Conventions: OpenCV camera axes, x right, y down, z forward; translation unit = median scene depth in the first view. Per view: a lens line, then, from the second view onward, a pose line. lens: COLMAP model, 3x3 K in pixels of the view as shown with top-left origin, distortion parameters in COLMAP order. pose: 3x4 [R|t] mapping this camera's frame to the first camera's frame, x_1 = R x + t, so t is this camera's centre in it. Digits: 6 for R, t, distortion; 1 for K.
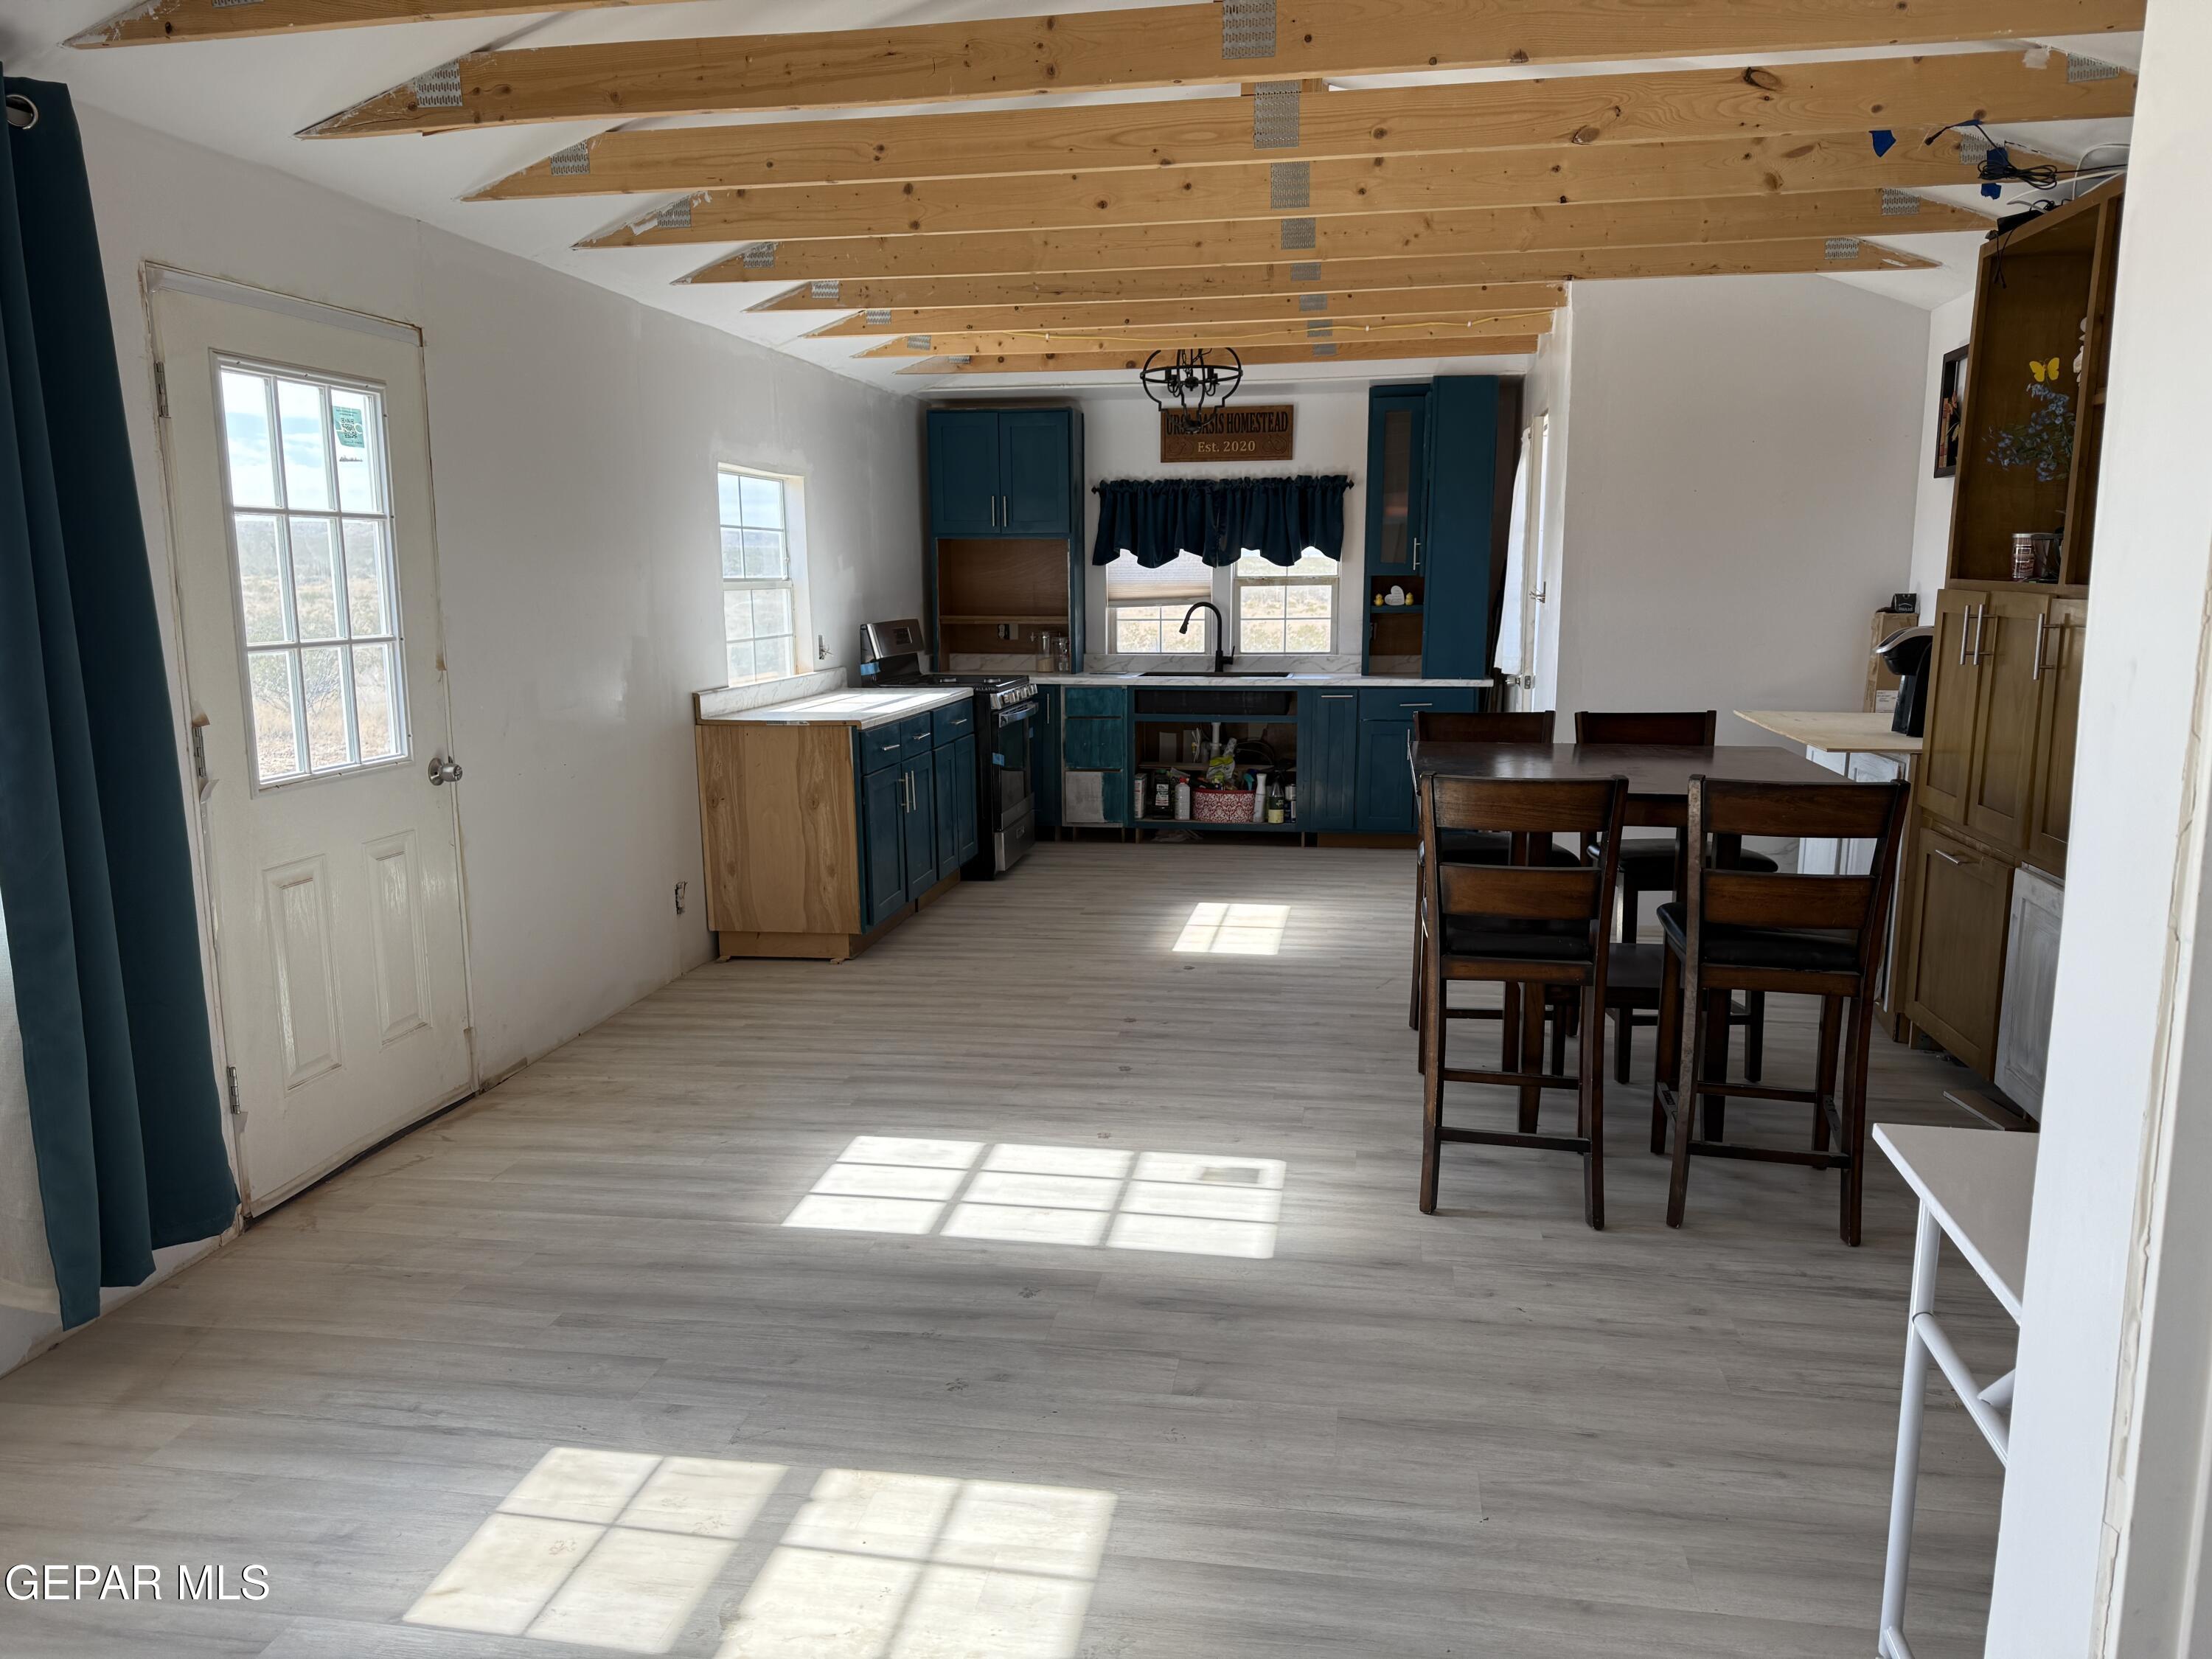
lens RADIAL K [[1542.5, 0, 1112.6], [0, 1542.5, 833.4], [0, 0, 1]] dist [0.156588, -0.233475]
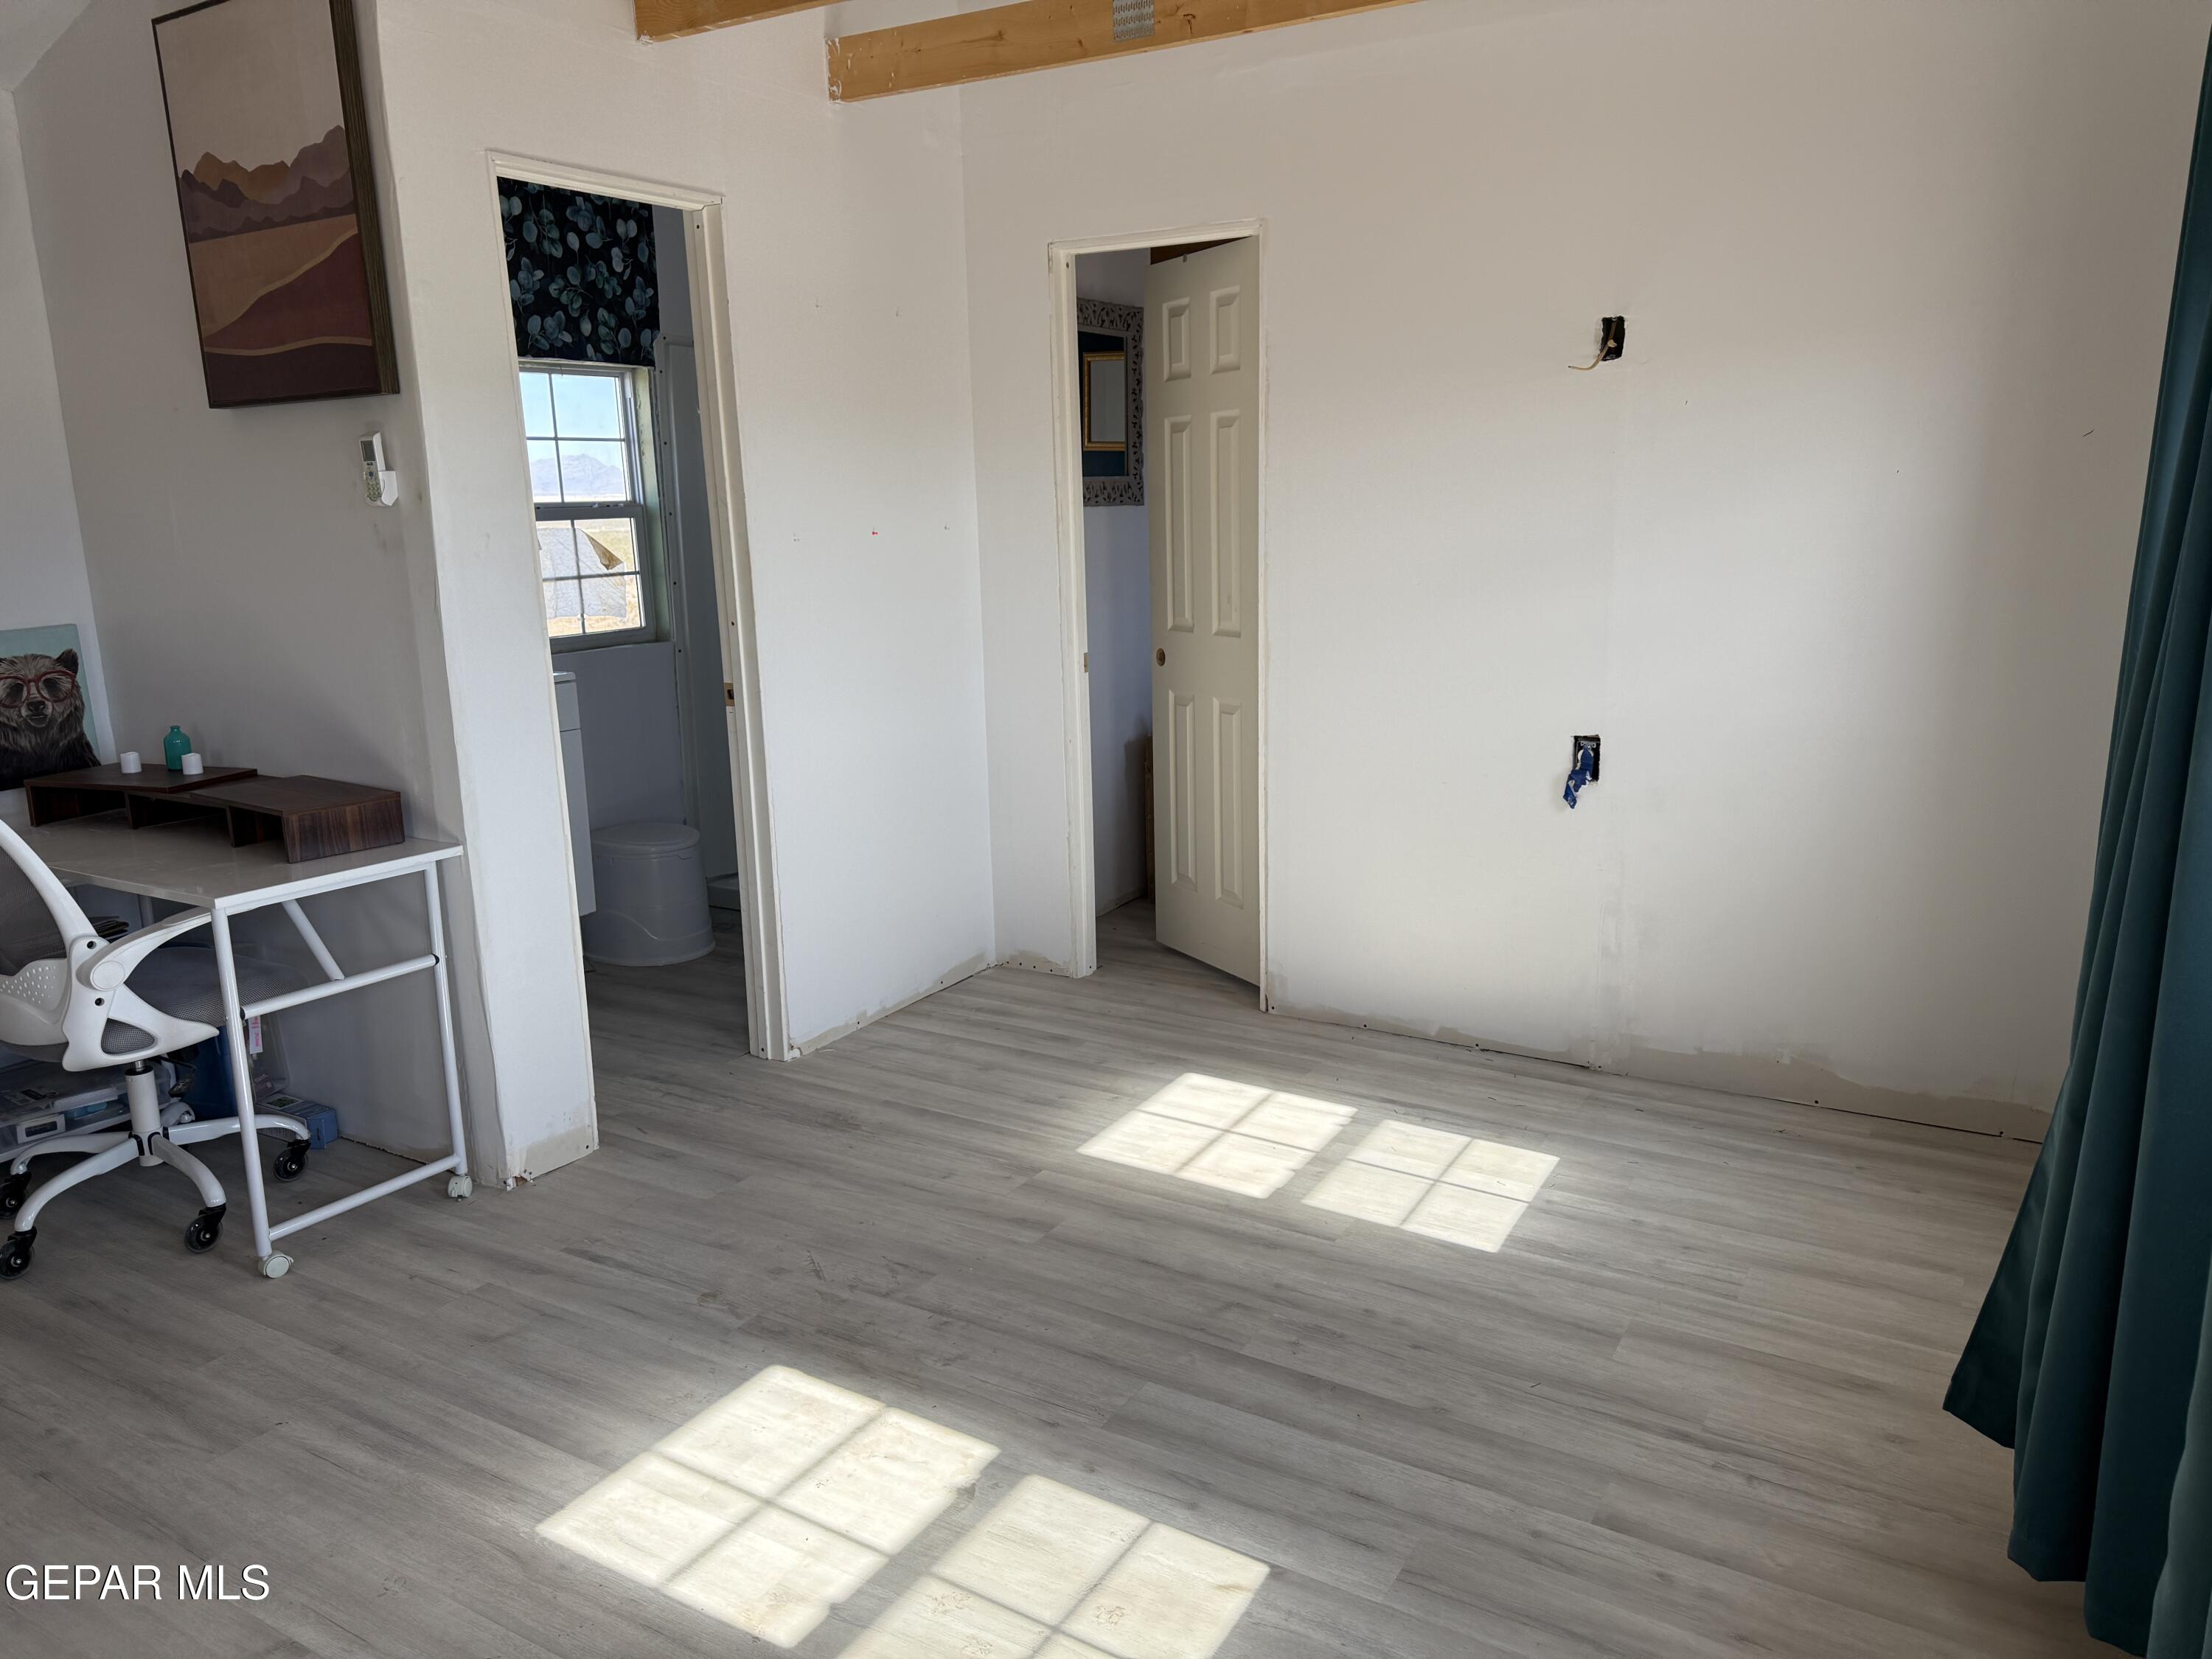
lens RADIAL K [[1559.0, 0, 1097.8], [0, 1559.0, 828.2], [0, 0, 1]] dist [0.040318, -0.053458]
pose [[-0.931244, -0.051892, 0.360681, -0.244258], [0.088278, 0.928197, 0.361465, -0.101210], [-0.353540, 0.368453, -0.859798, 0.615007]]
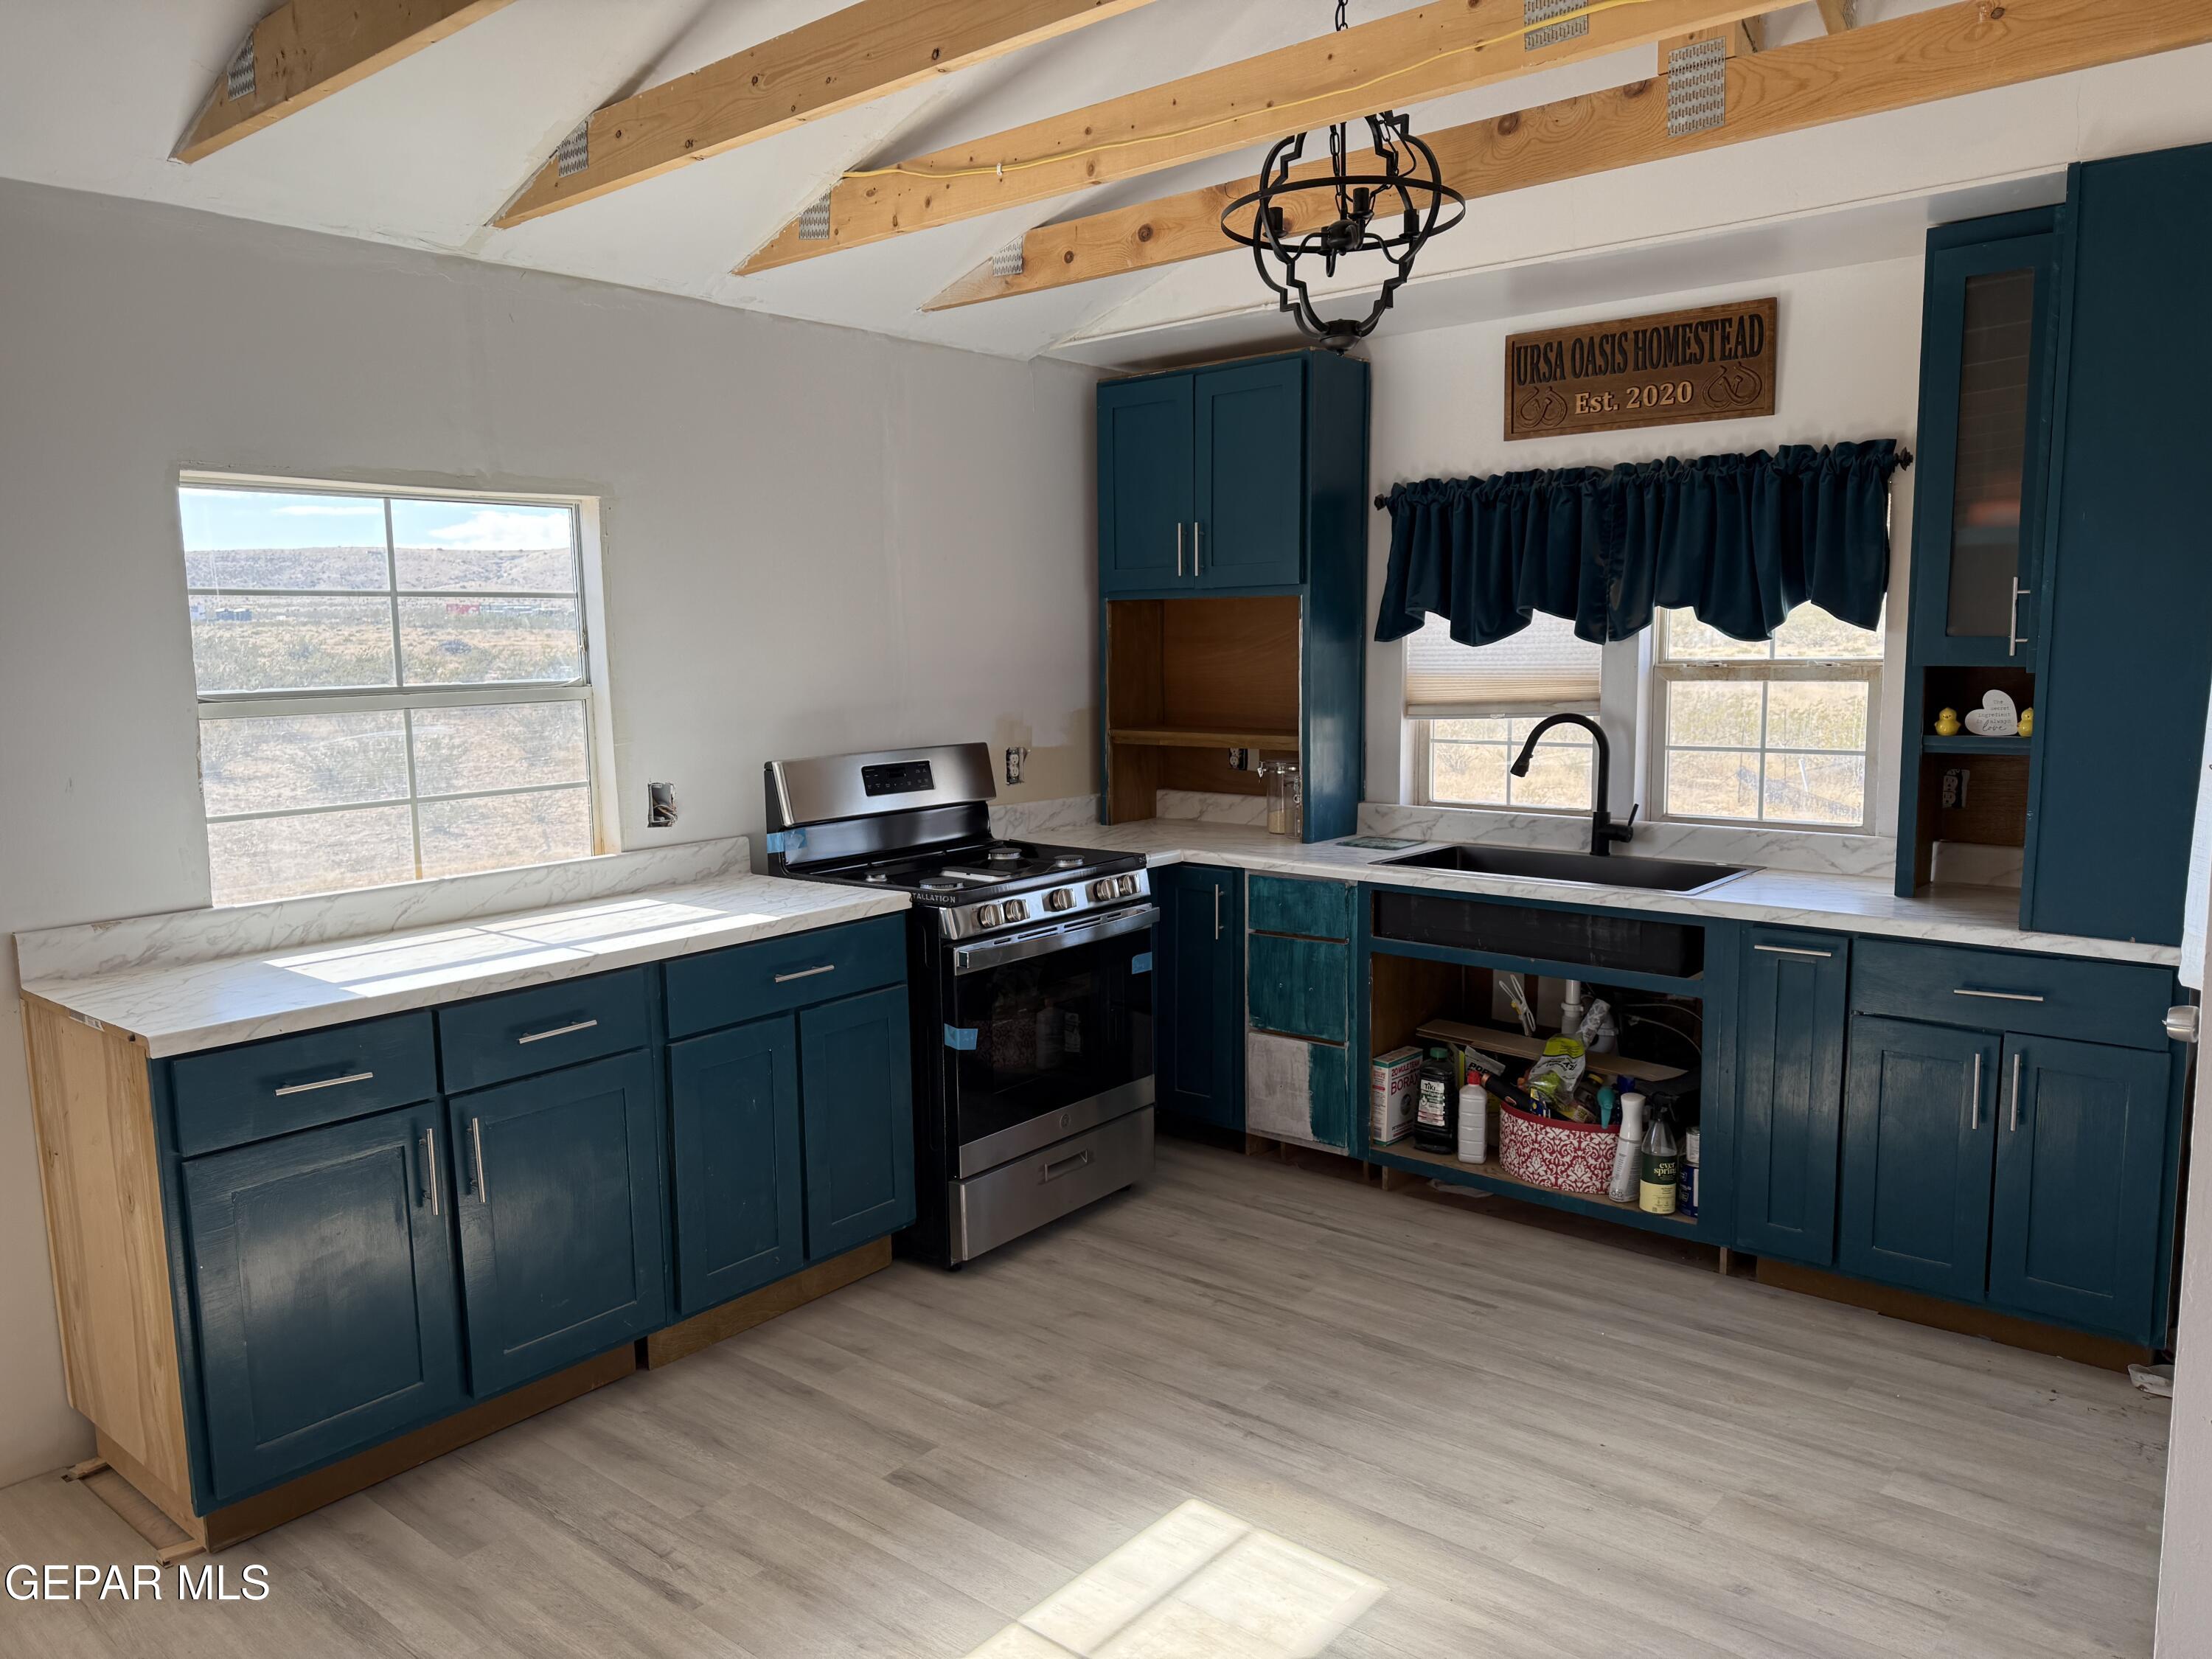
lens RADIAL K [[1548.7, 0, 1105.9], [0, 1548.7, 824.1], [0, 0, 1]] dist [0.098465, -0.137460]
pose [[0.862842, 0.054458, -0.502531, 0.257004], [-0.073864, 0.997092, -0.018771, -0.132154], [0.500047, 0.053315, 0.864355, 0.699950]]
